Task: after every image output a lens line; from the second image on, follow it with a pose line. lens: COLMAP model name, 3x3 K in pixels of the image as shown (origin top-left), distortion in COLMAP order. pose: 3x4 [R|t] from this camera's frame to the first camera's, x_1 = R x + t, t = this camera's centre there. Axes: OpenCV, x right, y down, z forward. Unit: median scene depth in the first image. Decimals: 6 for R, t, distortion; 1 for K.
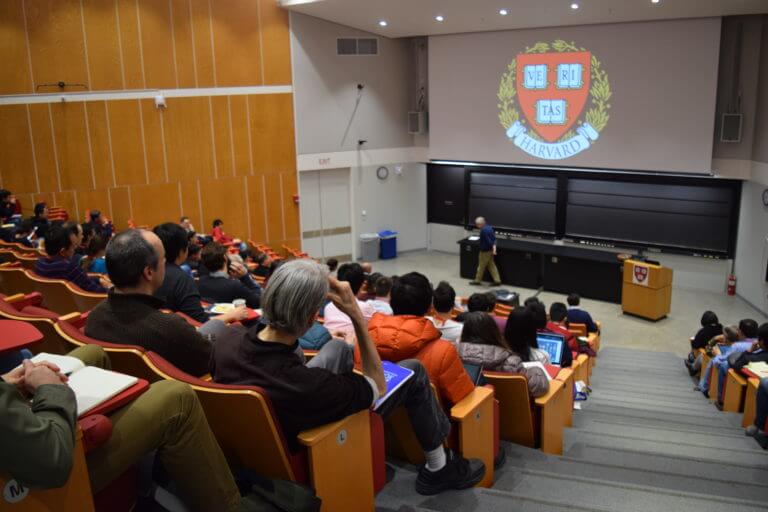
lens RADIAL K [[658.8, 0, 384.0], [0, 658.8, 256.0], [0, 0, 1]] dist [-0.067568, 0.002459]
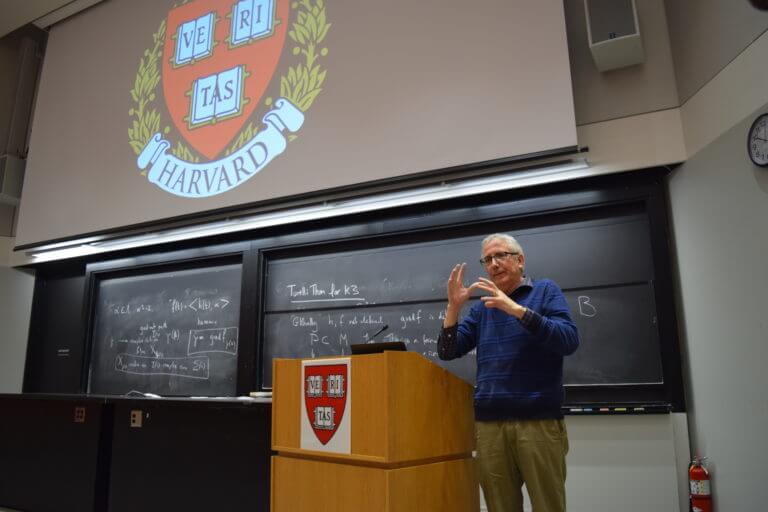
lens RADIAL K [[609.7, 0, 384.0], [0, 609.7, 256.0], [0, 0, 1]] dist [-0.070559, -0.000175]
pose [[0.990173, 0.059285, 0.126659, 0.324931], [0.004679, 0.891147, -0.453691, 0.064321], [-0.139769, 0.449825, 0.882112, 0.673594]]
